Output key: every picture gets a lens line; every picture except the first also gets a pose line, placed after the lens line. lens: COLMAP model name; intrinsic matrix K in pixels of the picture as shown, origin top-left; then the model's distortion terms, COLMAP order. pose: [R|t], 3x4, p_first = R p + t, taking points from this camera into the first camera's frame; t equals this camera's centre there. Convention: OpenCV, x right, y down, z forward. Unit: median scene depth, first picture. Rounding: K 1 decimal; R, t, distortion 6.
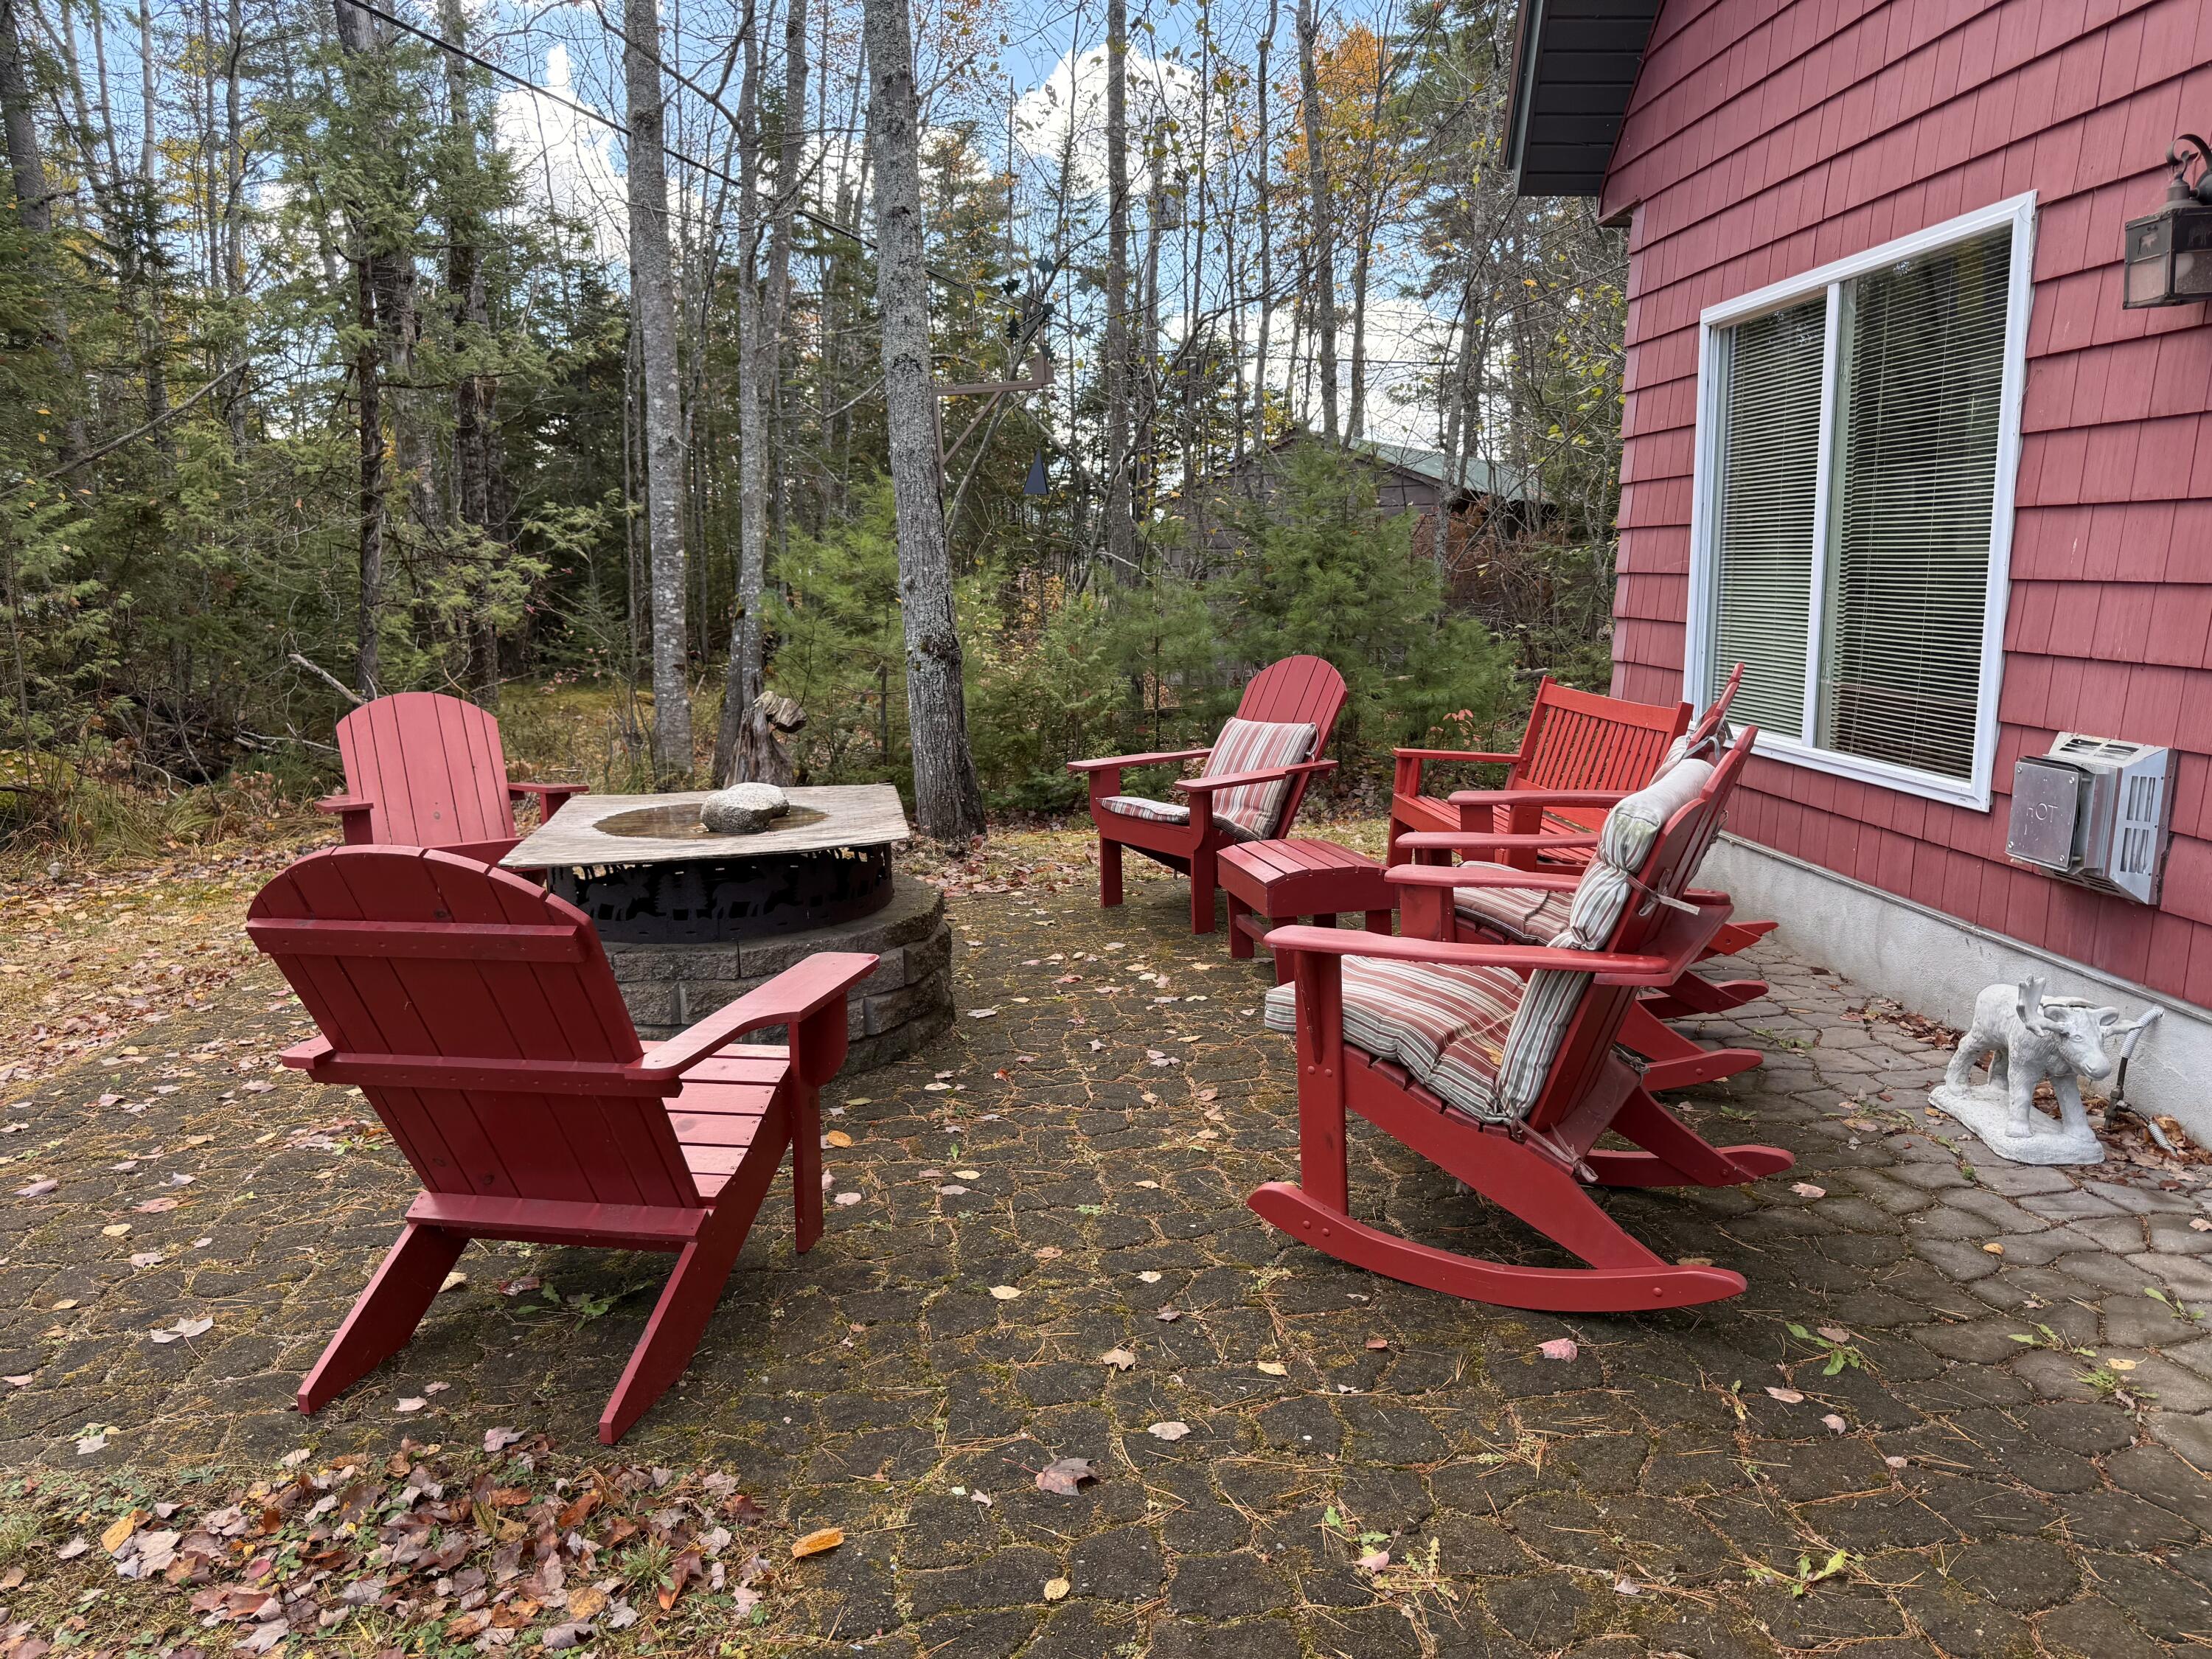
lens RADIAL K [[1551.2, 0, 1114.7], [0, 1551.2, 821.9], [0, 0, 1]] dist [0.105862, -0.145606]
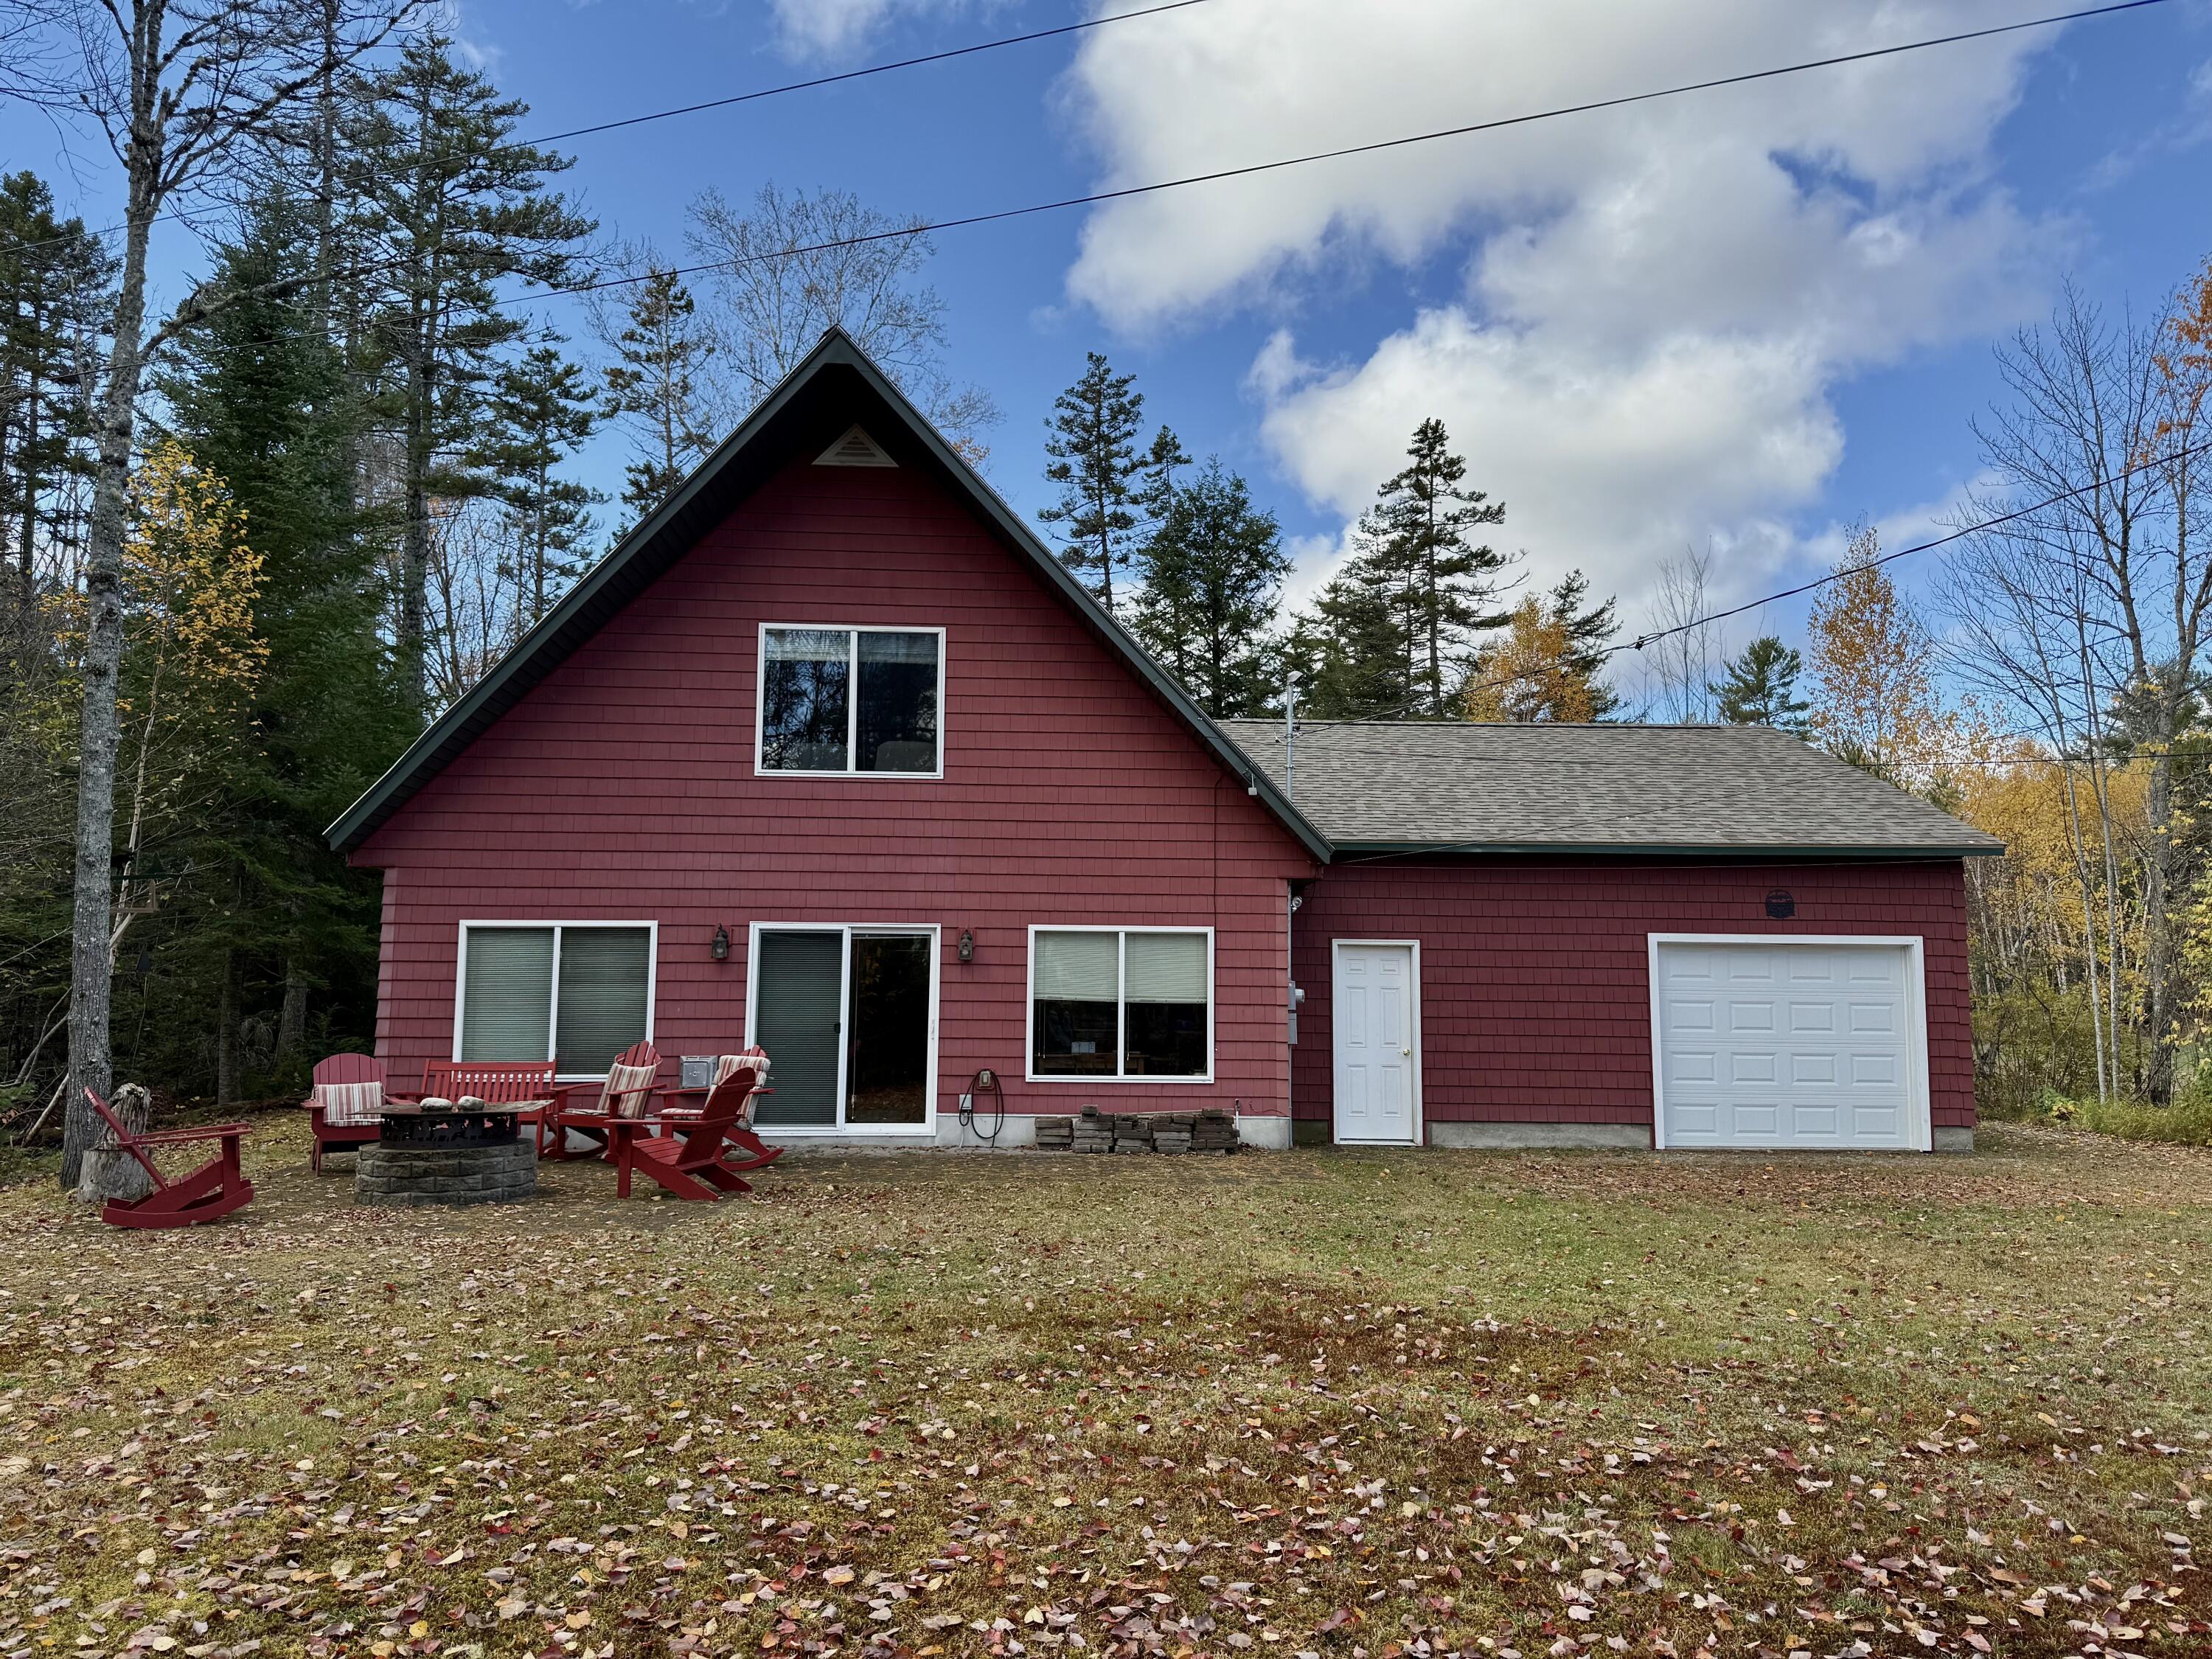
lens RADIAL K [[1551.2, 0, 1114.7], [0, 1551.2, 821.9], [0, 0, 1]] dist [0.105862, -0.145606]
pose [[0.035762, 0.127034, 0.991254, -3.642141], [0.156207, 0.978986, -0.131097, 0.059688], [-0.987077, 0.159529, 0.015167, -0.263177]]
